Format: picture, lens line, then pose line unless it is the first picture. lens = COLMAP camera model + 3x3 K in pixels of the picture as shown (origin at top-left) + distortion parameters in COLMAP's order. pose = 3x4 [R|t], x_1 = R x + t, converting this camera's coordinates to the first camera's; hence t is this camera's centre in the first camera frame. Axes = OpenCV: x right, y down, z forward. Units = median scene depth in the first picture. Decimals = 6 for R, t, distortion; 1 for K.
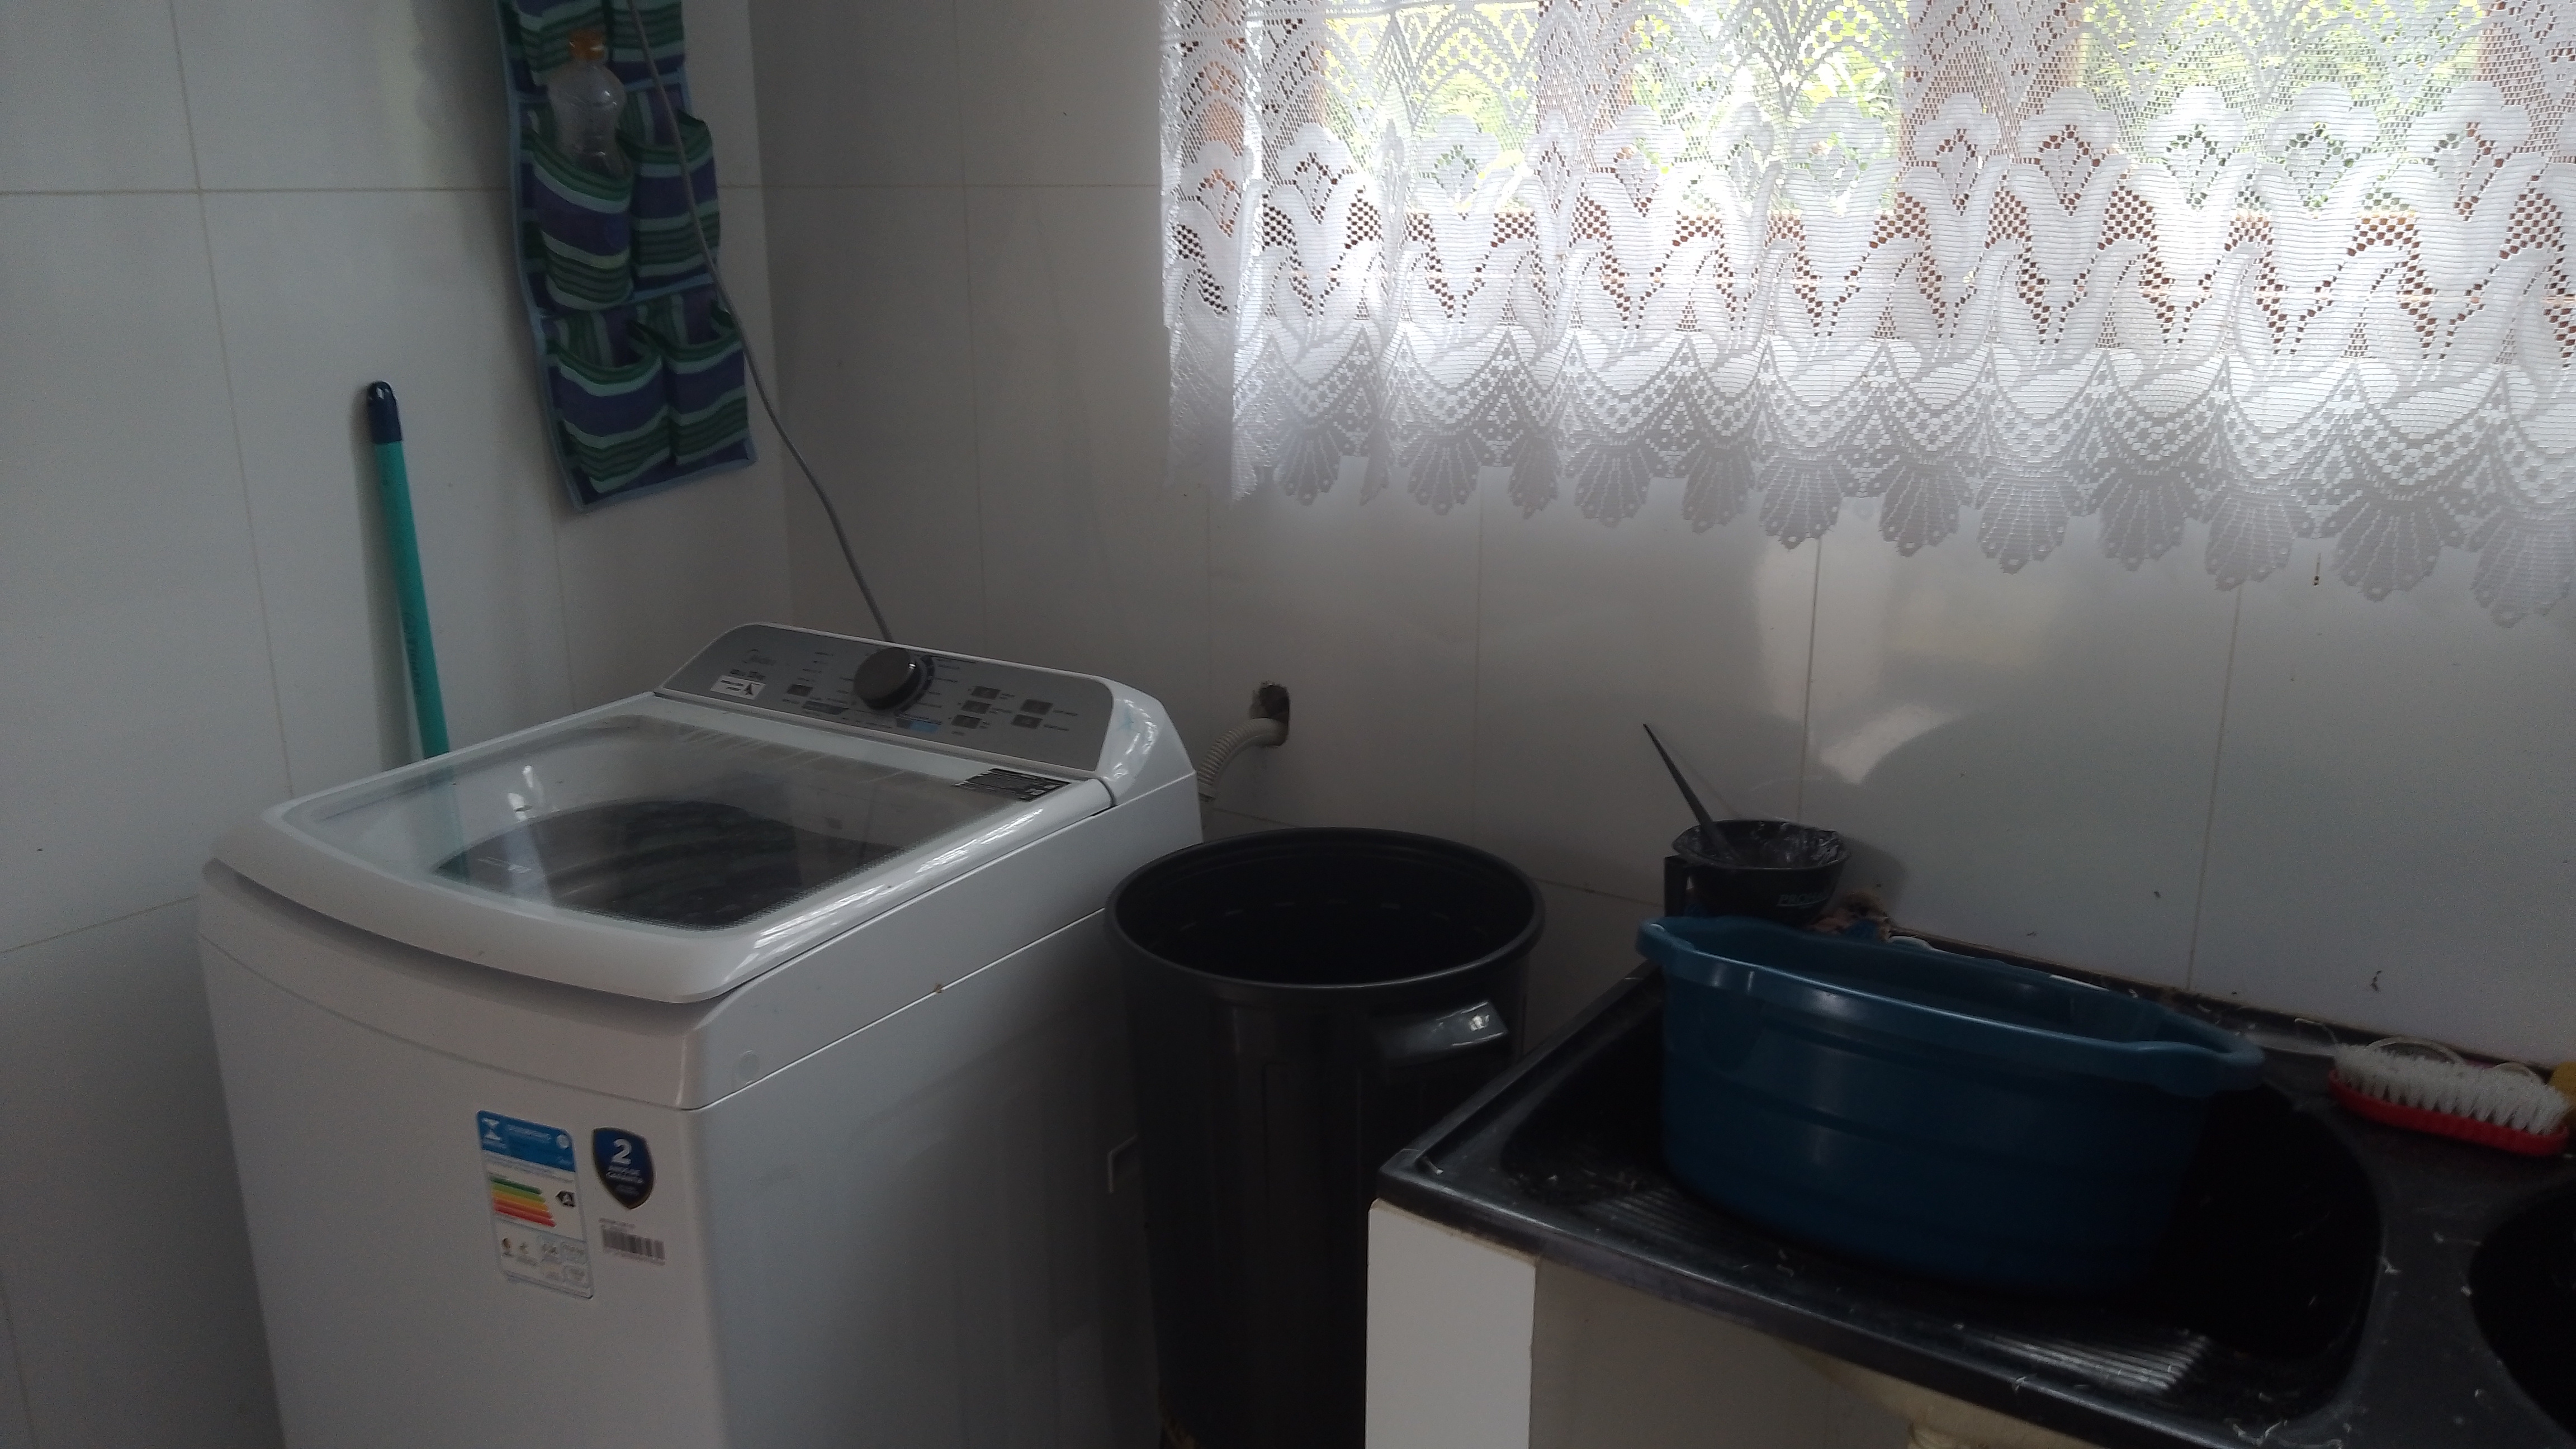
lens RADIAL K [[1920.4, 0, 1287.5], [0, 1920.4, 735.1], [0, 0, 1]] dist [0.076871, -0.139245]
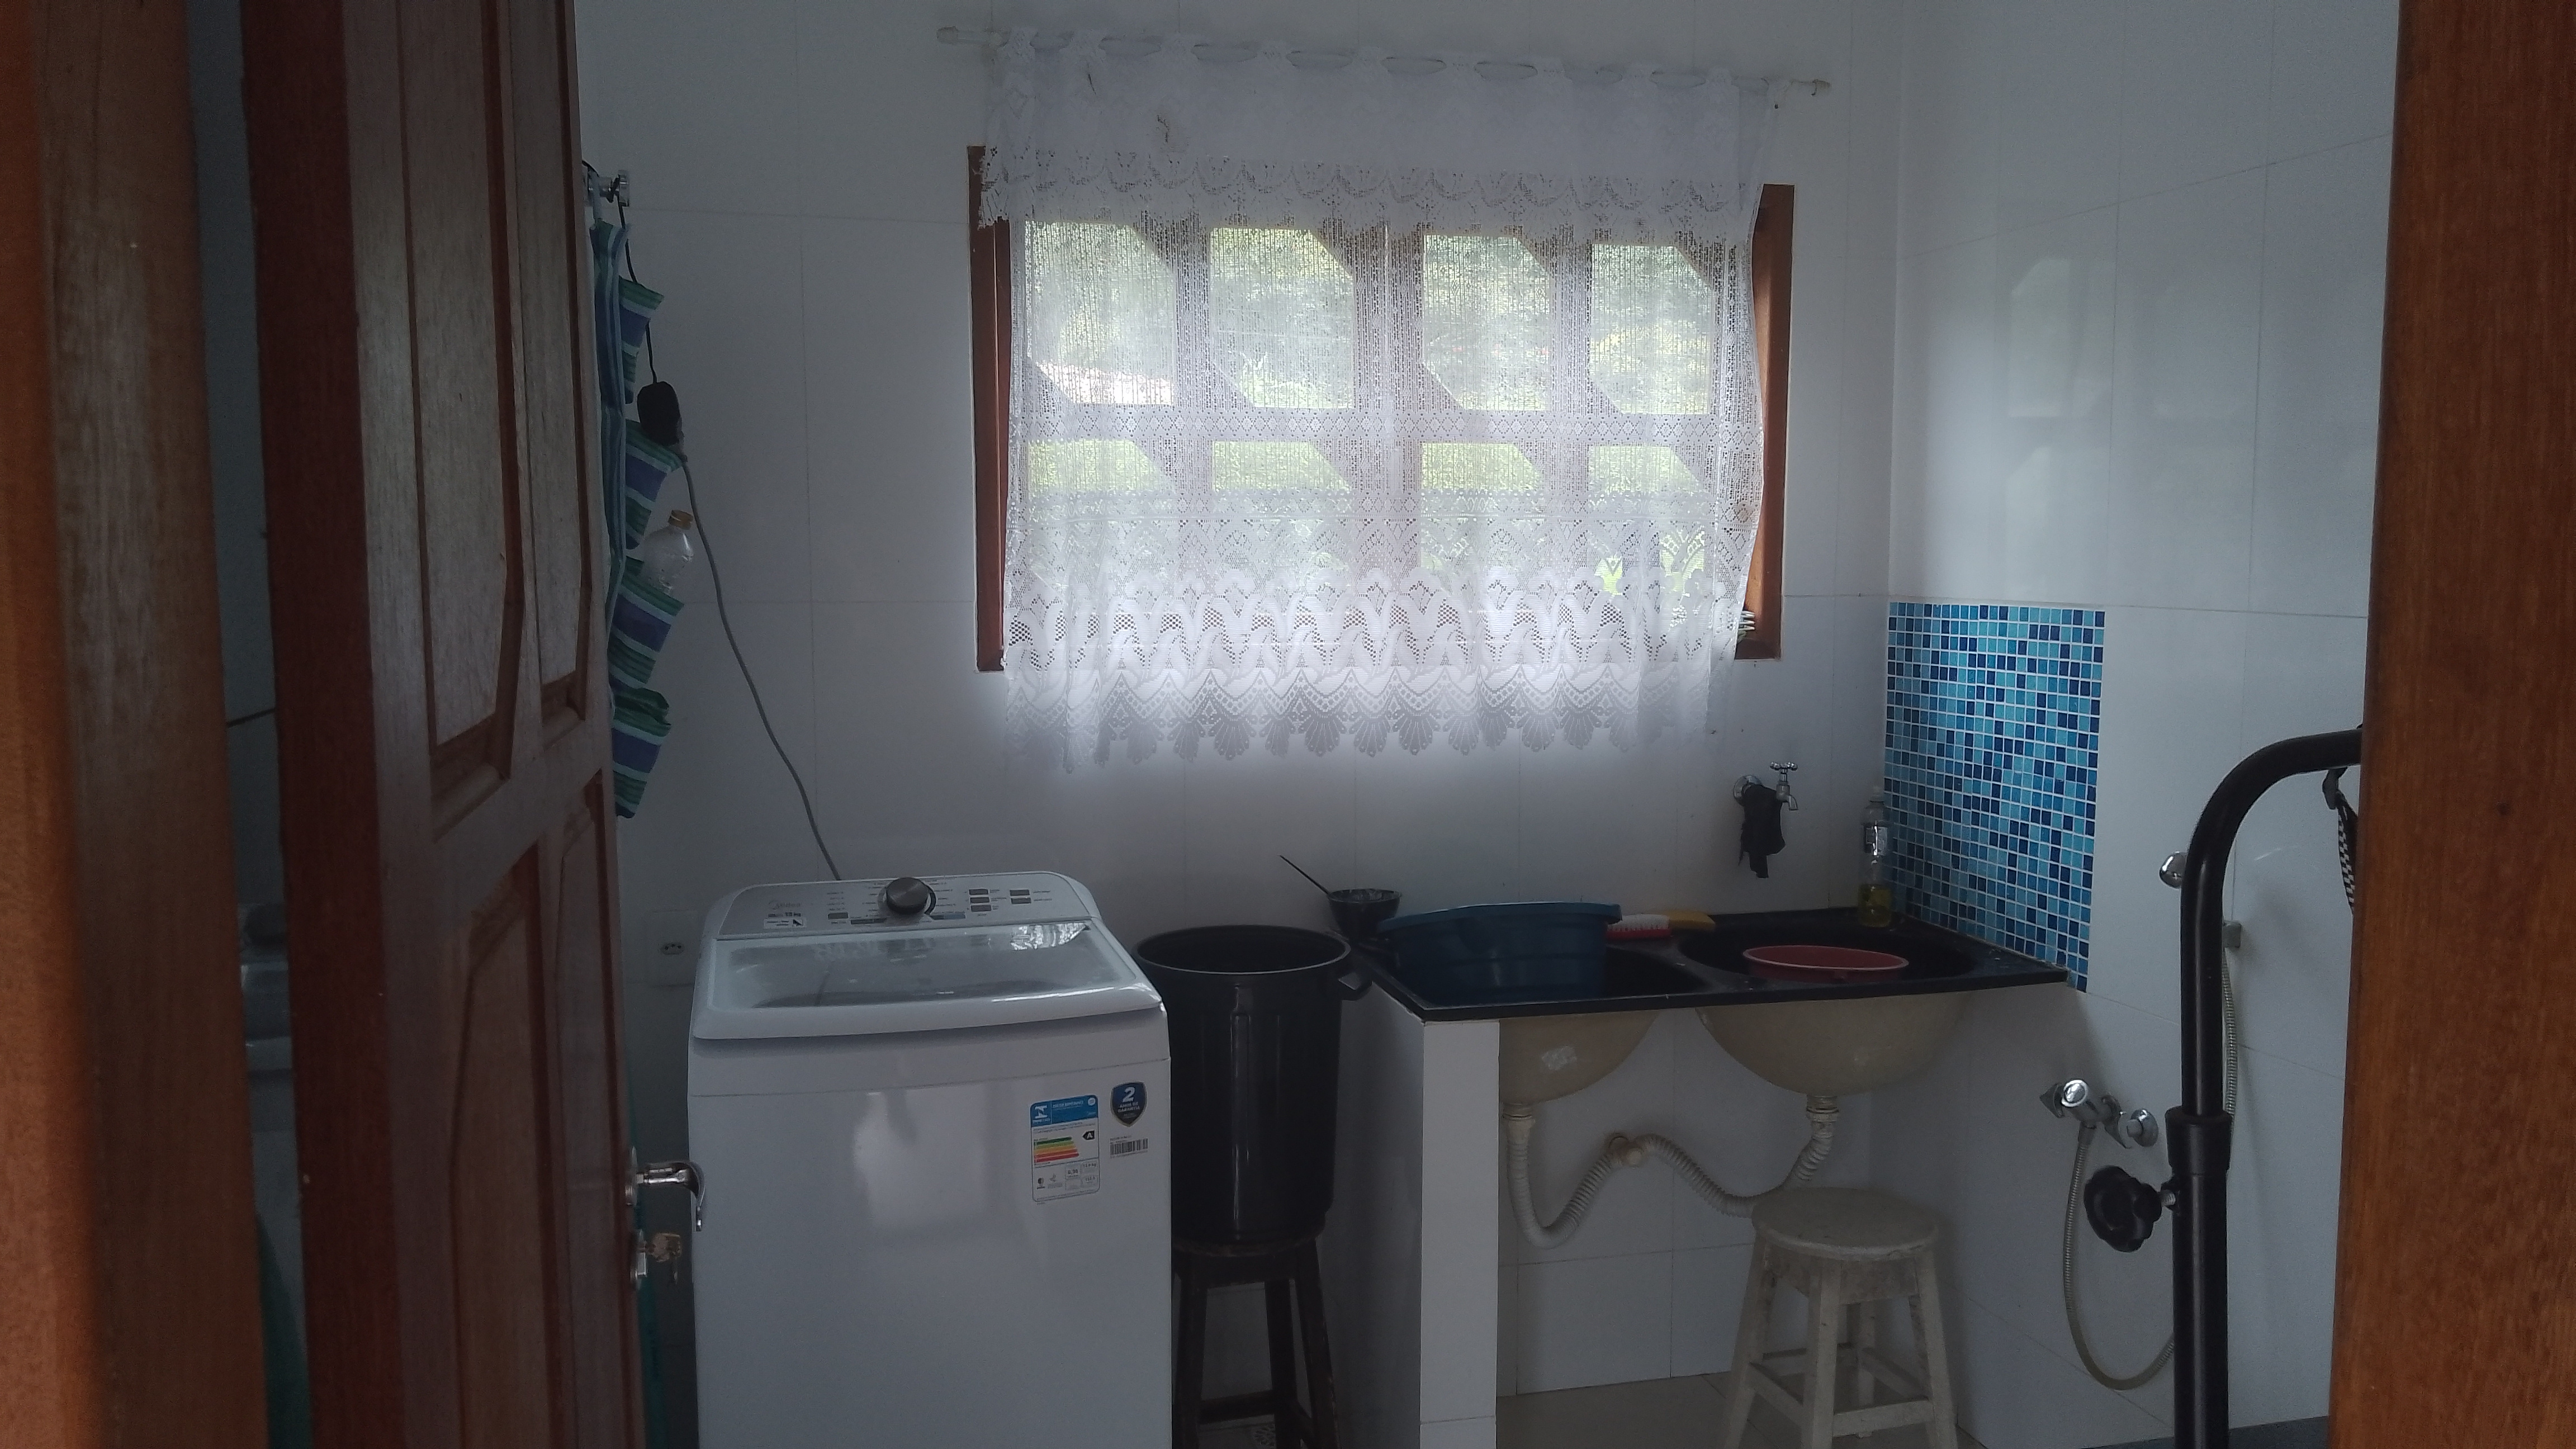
lens RADIAL K [[1920.4, 0, 1287.5], [0, 1920.4, 735.1], [0, 0, 1]] dist [0.076871, -0.139245]
pose [[0.660958, -0.066900, 0.747435, -1.567744], [0.202608, 0.974938, -0.091904, 0.068772], [-0.722554, 0.212181, 0.657947, -0.440739]]
